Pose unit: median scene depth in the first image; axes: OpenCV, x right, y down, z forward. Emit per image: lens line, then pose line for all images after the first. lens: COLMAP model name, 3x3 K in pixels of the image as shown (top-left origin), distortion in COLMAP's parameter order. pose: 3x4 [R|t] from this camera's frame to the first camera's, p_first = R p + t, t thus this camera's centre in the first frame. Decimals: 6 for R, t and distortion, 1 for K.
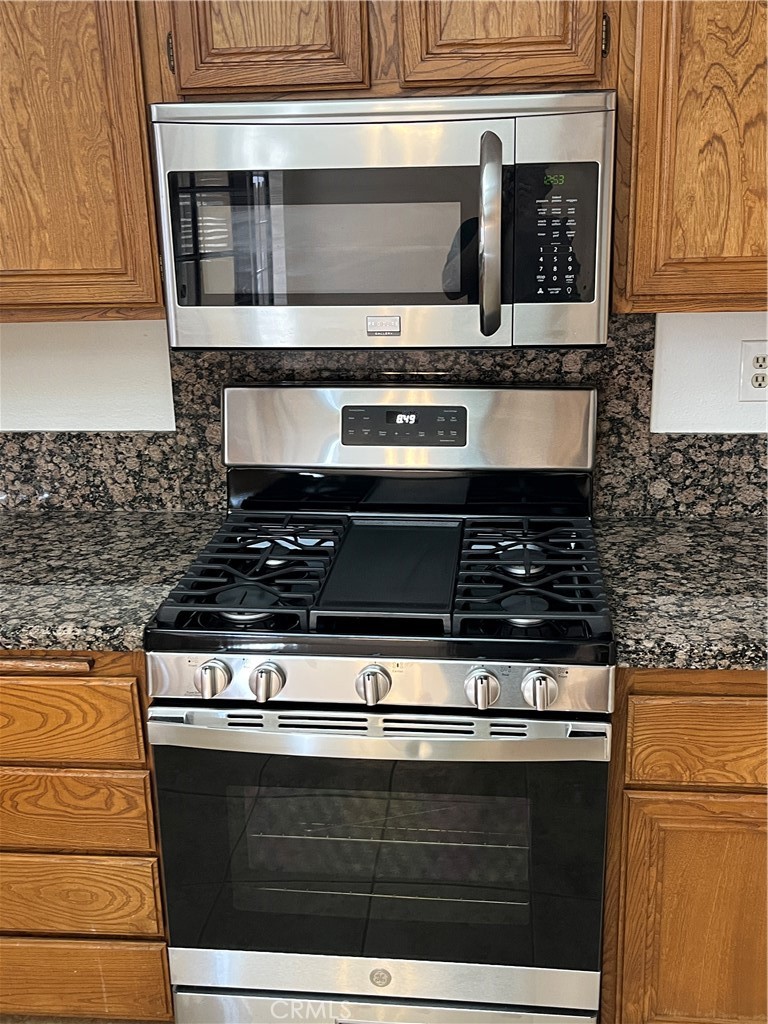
lens RADIAL K [[1113.9, 0, 384.0], [0, 1113.9, 512.0], [0, 0, 1]] dist [0.124428, -0.288555]
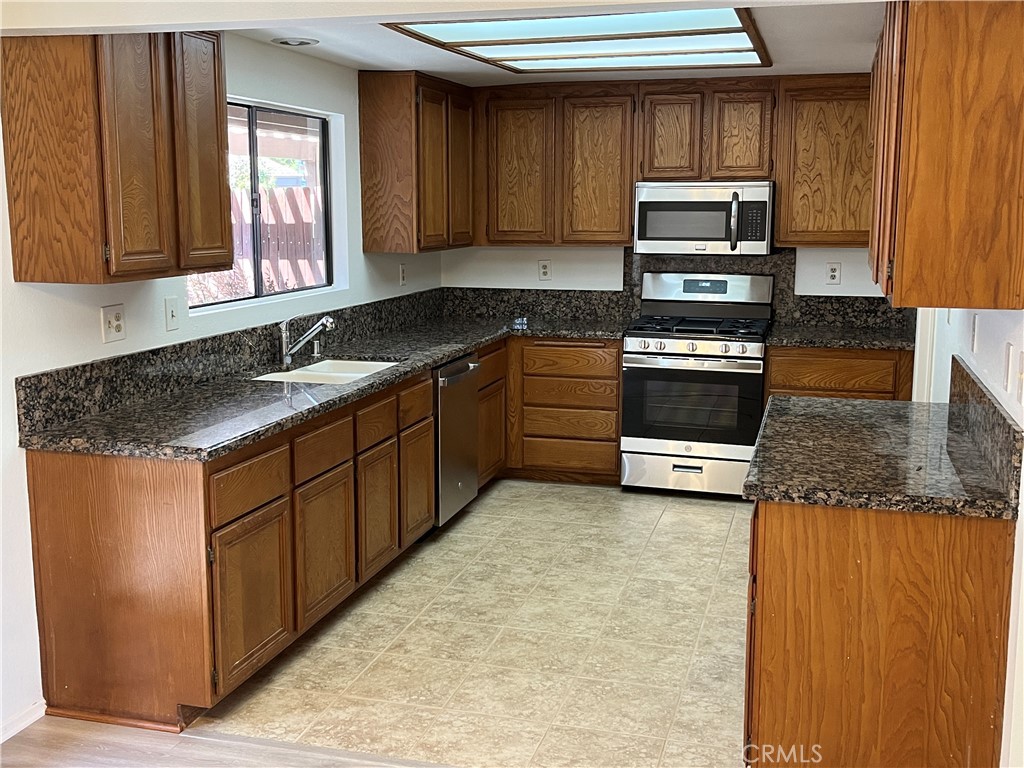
lens RADIAL K [[1113.9, 0, 499.3], [0, 1113.9, 377.6], [0, 0, 1]] dist [0.124428, -0.288555]
pose [[0.983951, 0.053925, -0.170095, -0.002135], [-0.079050, 0.986329, -0.144590, 0.737236], [0.159973, 0.155716, 0.974762, -2.254753]]
